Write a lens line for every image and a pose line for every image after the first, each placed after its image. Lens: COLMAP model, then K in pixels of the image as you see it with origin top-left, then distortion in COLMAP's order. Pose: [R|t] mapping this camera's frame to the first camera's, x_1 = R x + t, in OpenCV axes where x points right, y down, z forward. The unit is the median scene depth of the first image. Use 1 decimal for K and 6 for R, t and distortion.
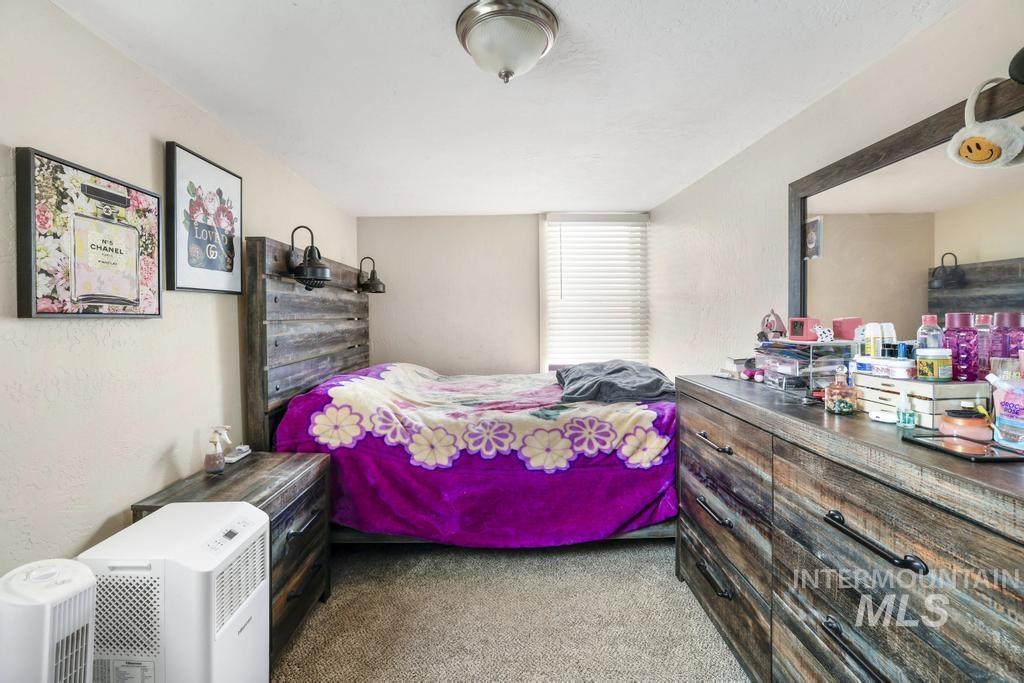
lens RADIAL K [[445.0, 0, 514.7], [0, 445.0, 314.3], [0, 0, 1]] dist [-0.040284, 0.016632]
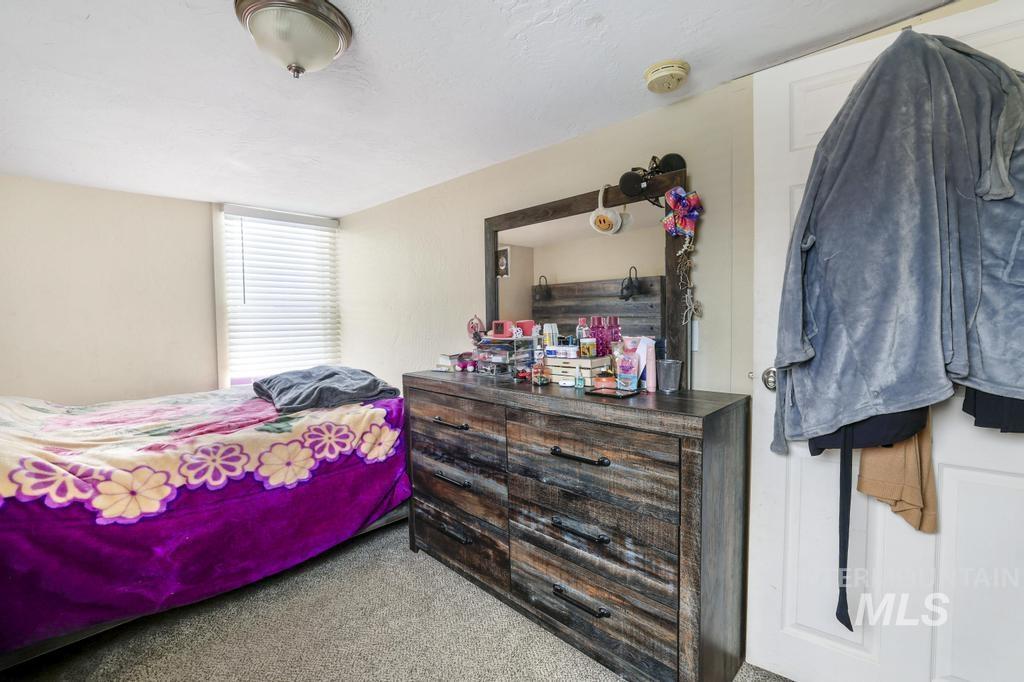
lens RADIAL K [[445.0, 0, 514.7], [0, 445.0, 313.8], [0, 0, 1]] dist [-0.040284, 0.016632]
pose [[0.713354, 0.001858, 0.700801, -0.243302], [0.007587, 0.999917, -0.010374, 0.000868], [-0.700763, 0.012717, 0.713281, -0.006233]]
